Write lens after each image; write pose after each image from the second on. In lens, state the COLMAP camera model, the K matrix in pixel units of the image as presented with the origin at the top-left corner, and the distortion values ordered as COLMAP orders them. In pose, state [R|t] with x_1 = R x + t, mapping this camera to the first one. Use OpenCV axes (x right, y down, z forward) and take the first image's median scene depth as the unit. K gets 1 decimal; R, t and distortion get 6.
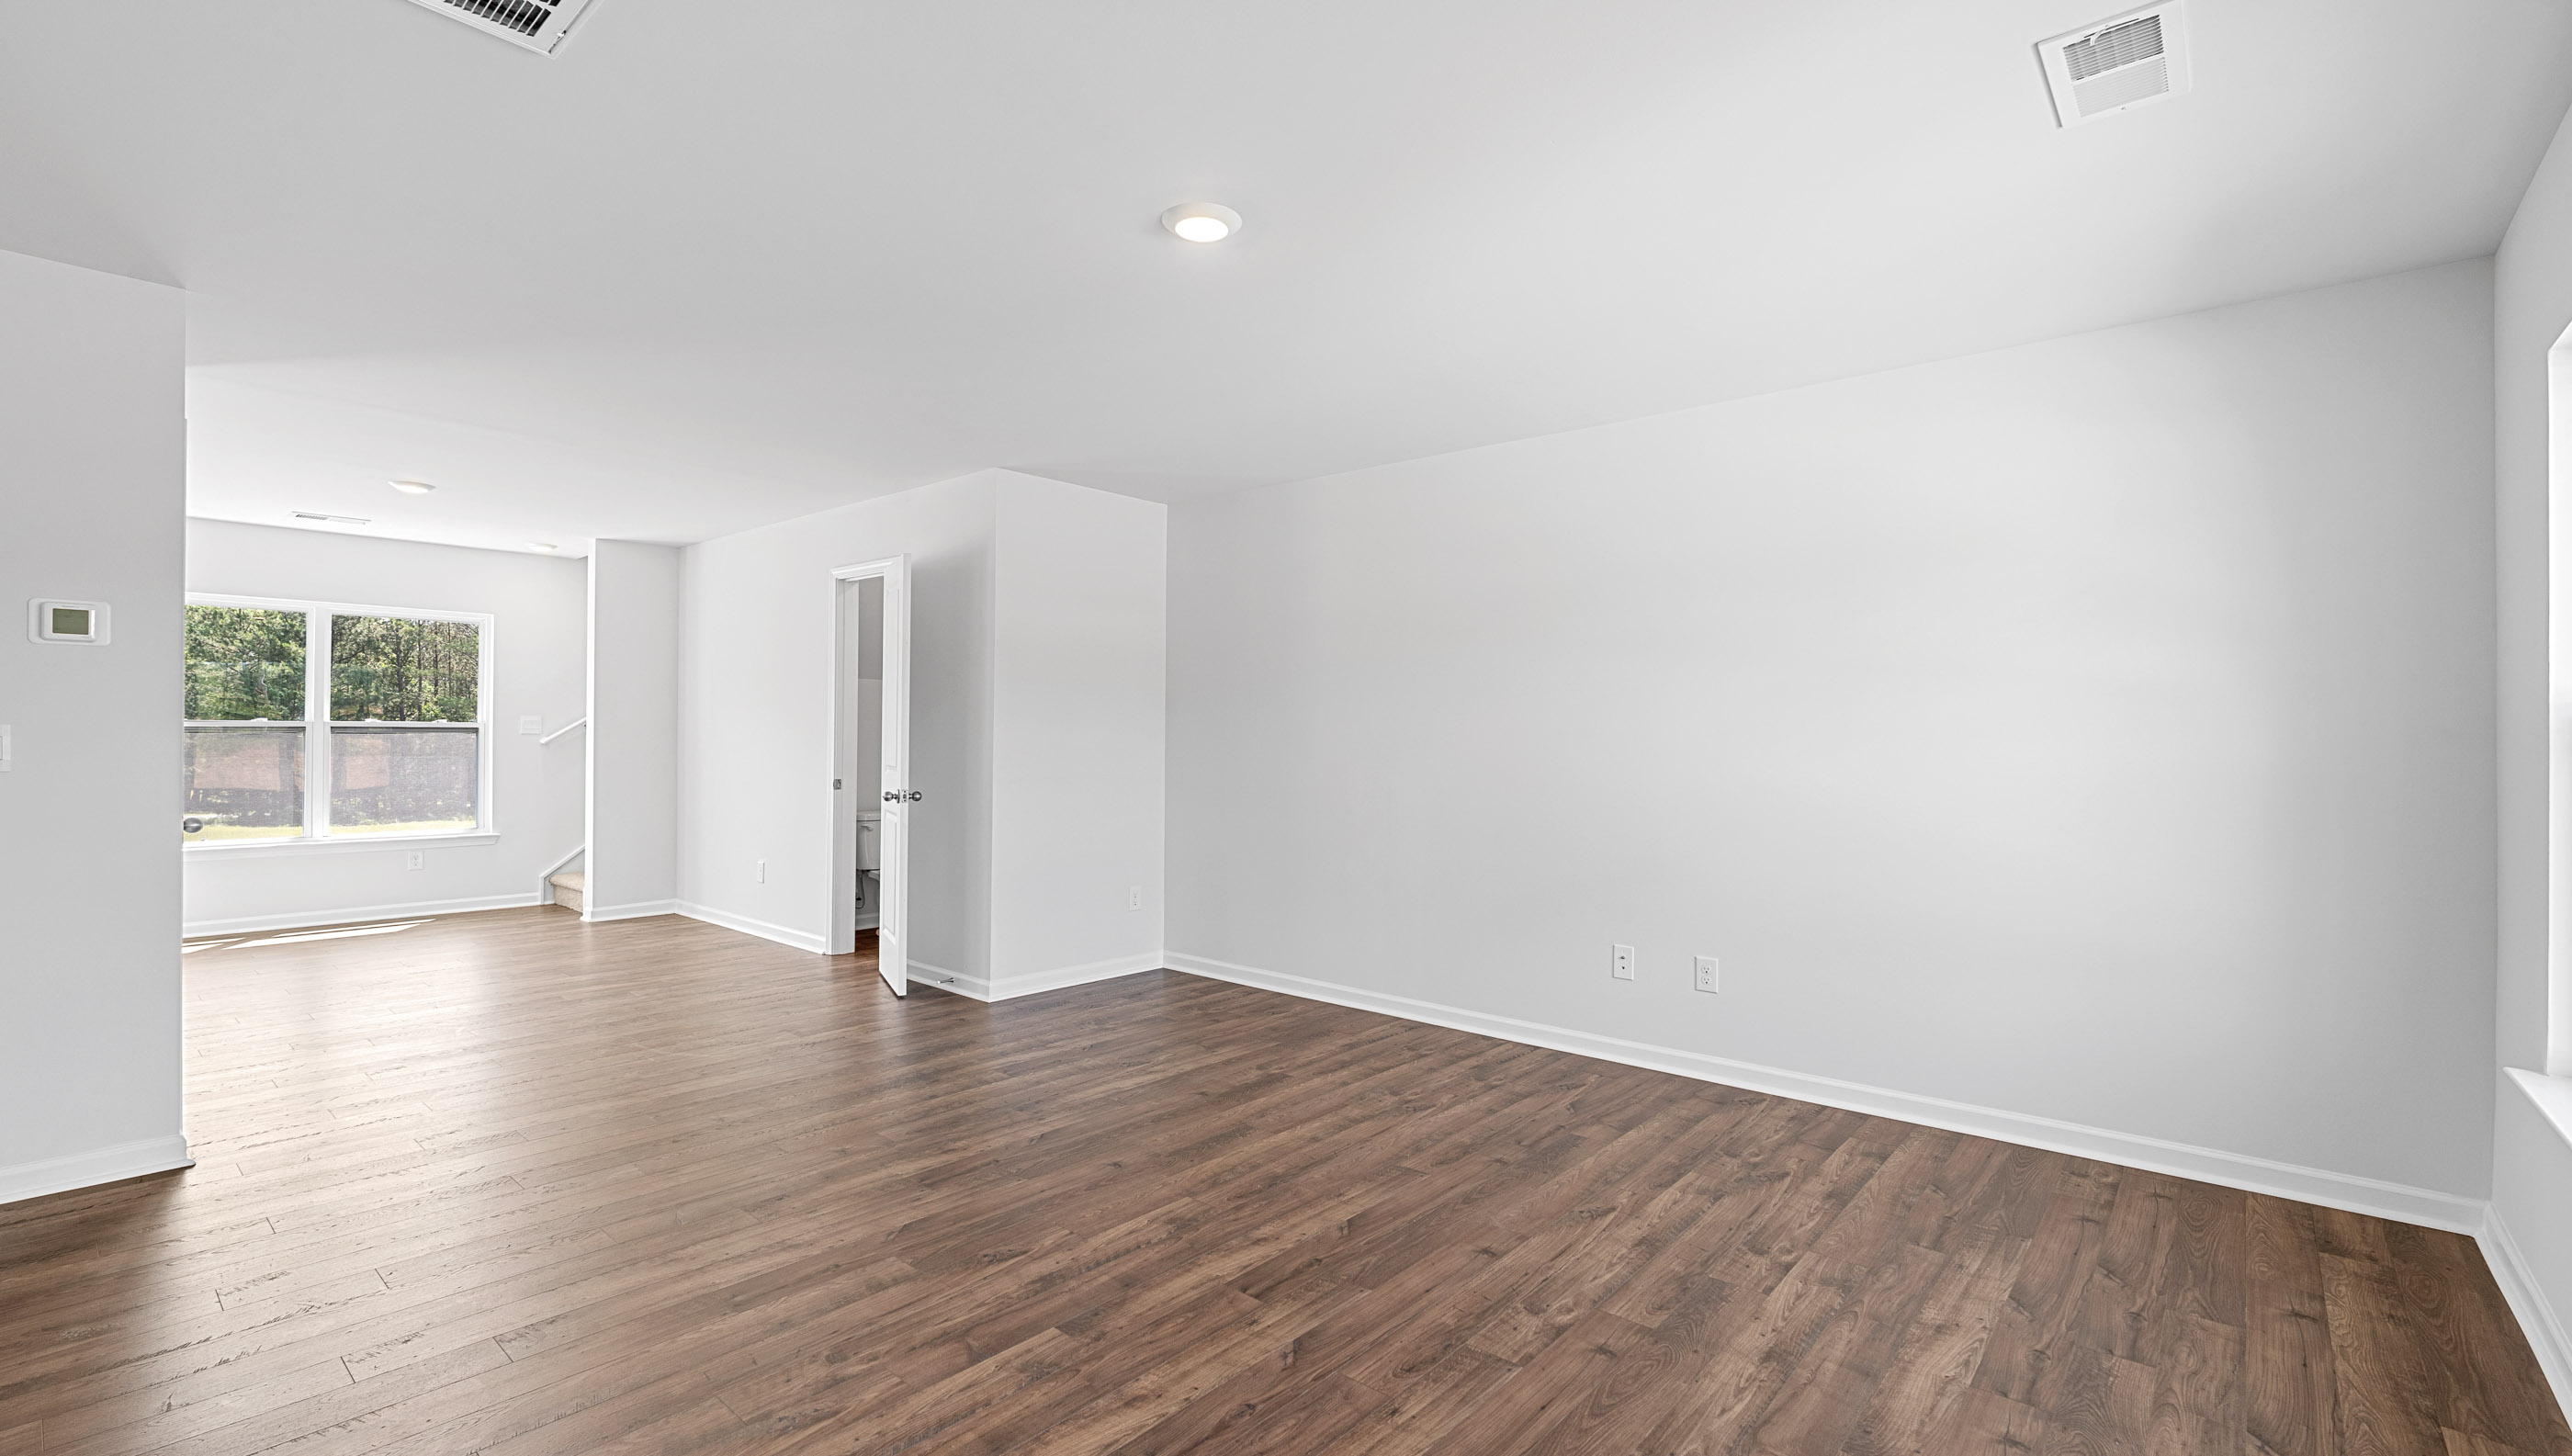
lens RADIAL K [[1114.7, 0, 1286.0], [0, 1114.7, 728.0], [0, 0, 1]] dist [-0.000123, -0.000162]
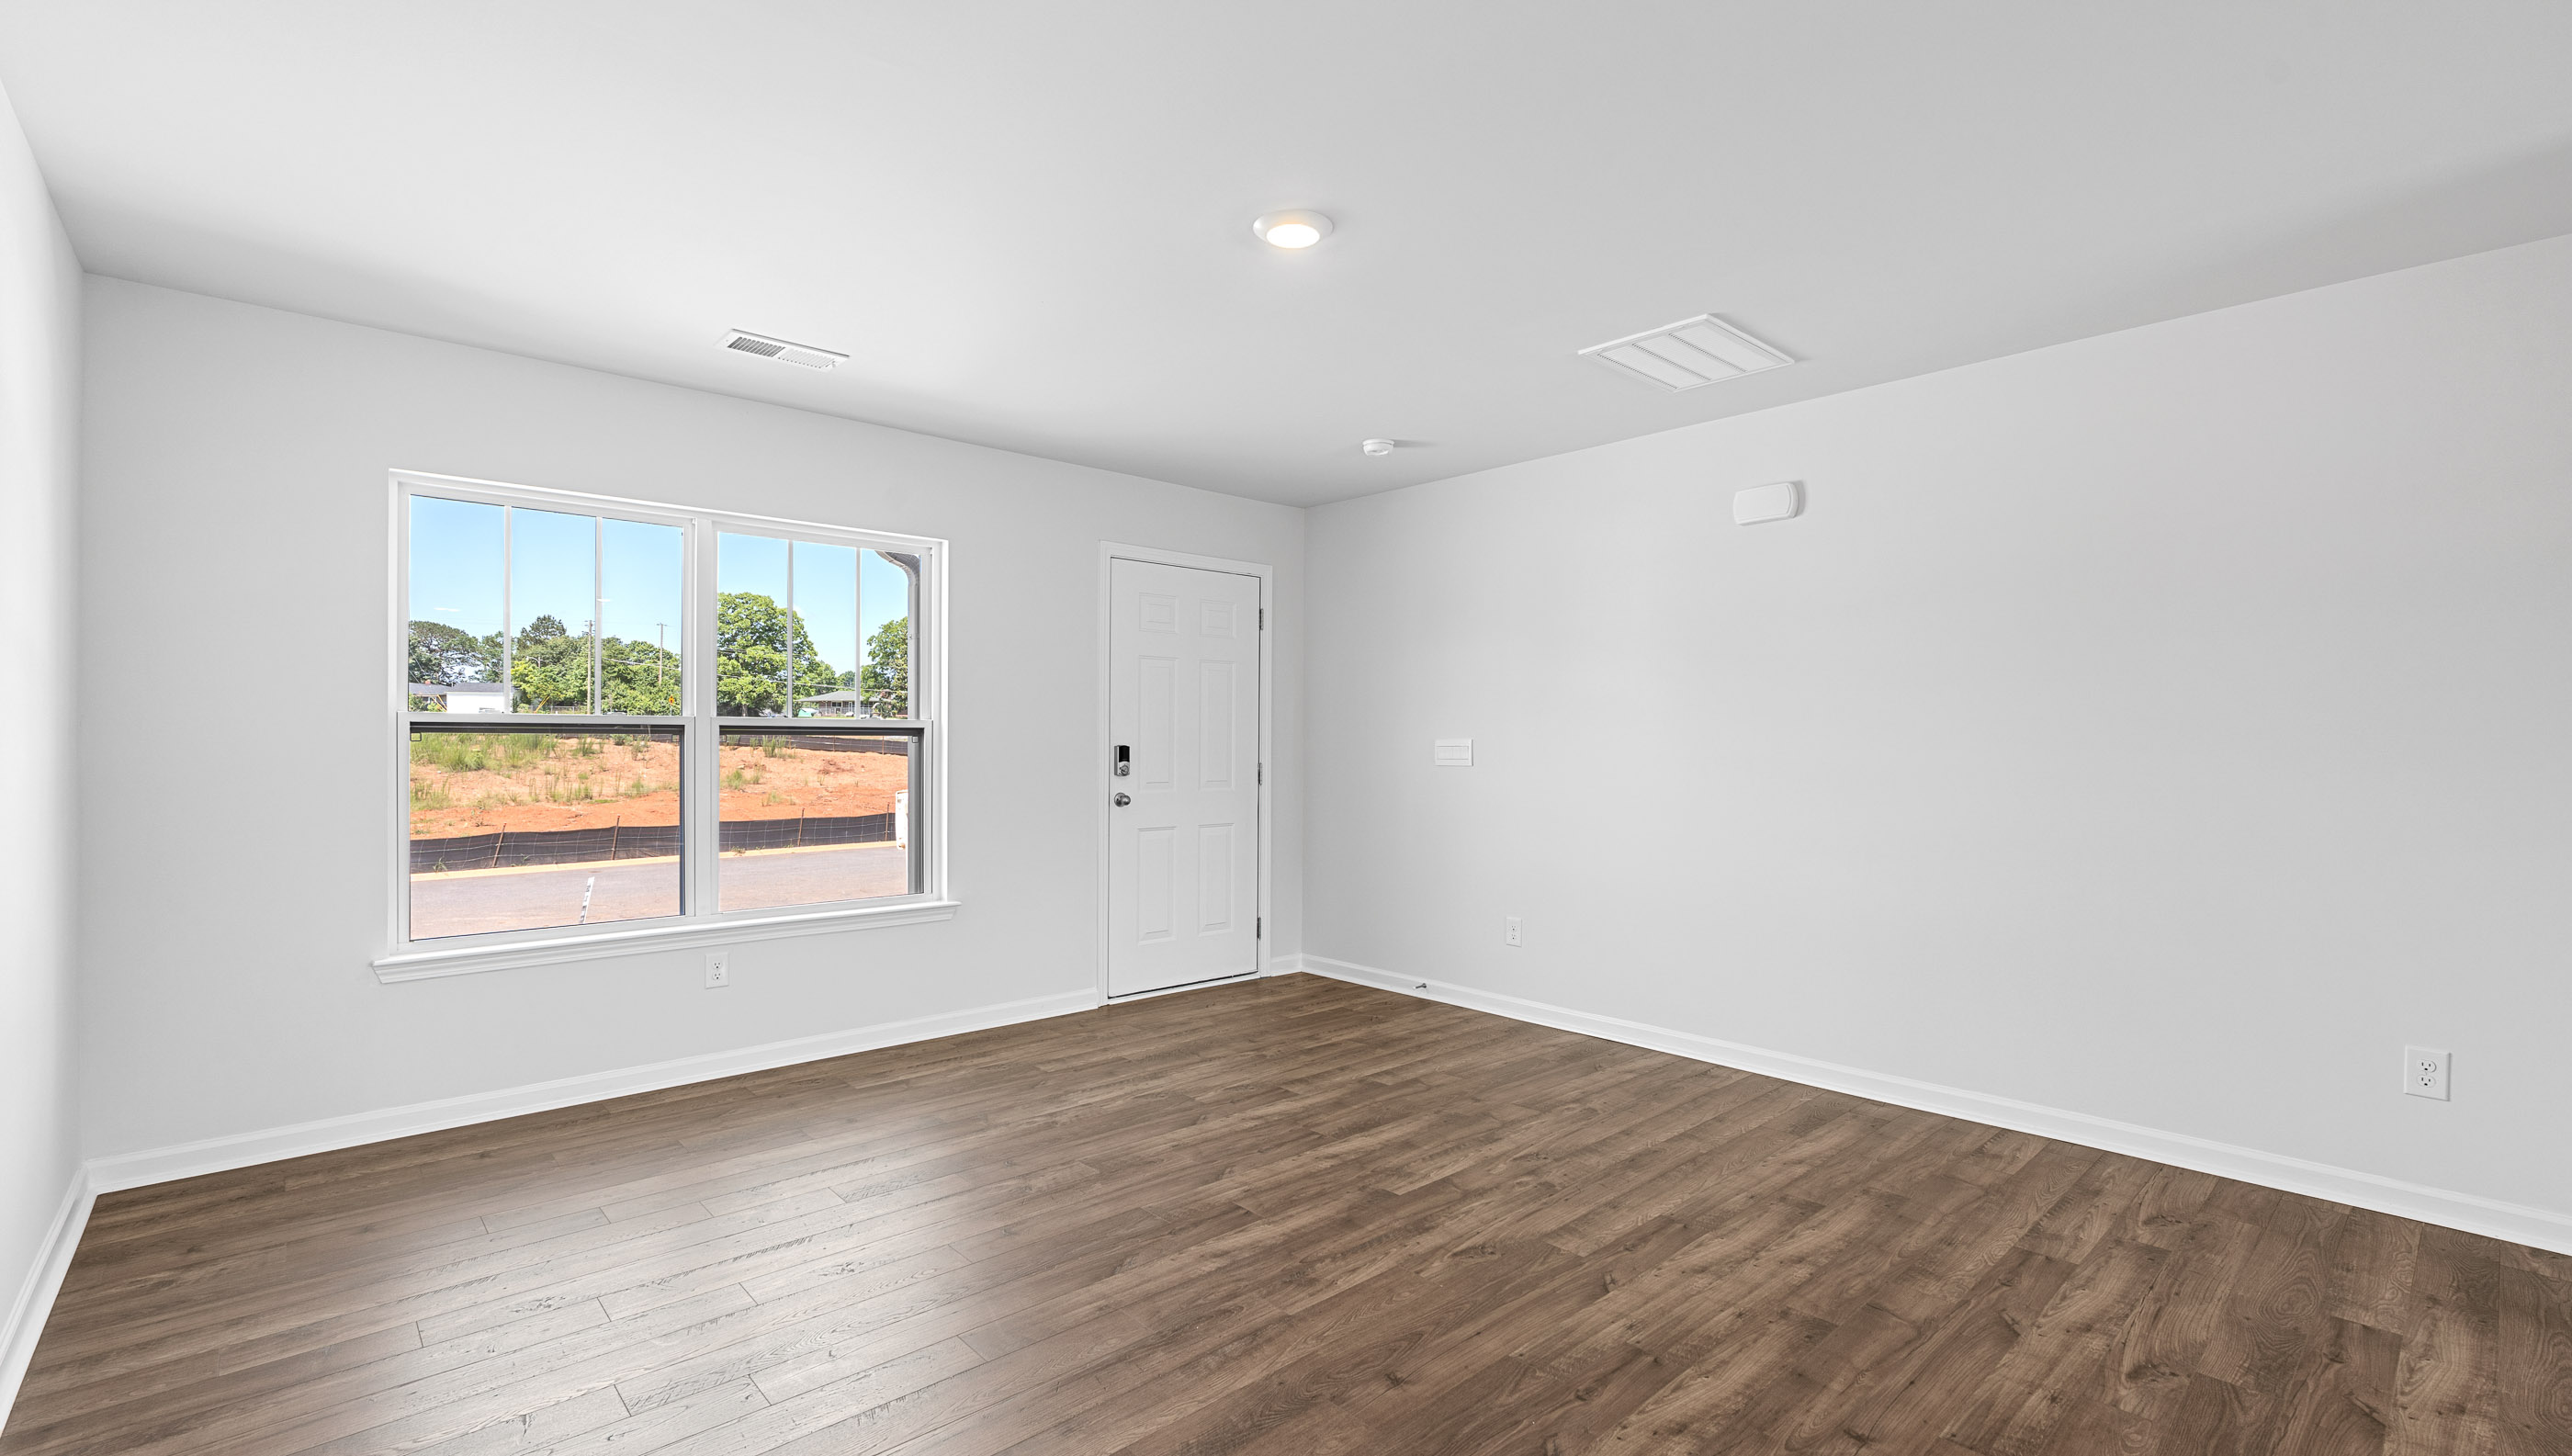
lens RADIAL K [[1114.7, 0, 1286.0], [0, 1114.7, 728.0], [0, 0, 1]] dist [-0.000123, -0.000162]
pose [[-0.992892, -0.009492, 0.118643, -0.208254], [-0.011870, 0.999742, -0.019357, 0.017780], [-0.118429, -0.020628, -0.992748, 2.138291]]
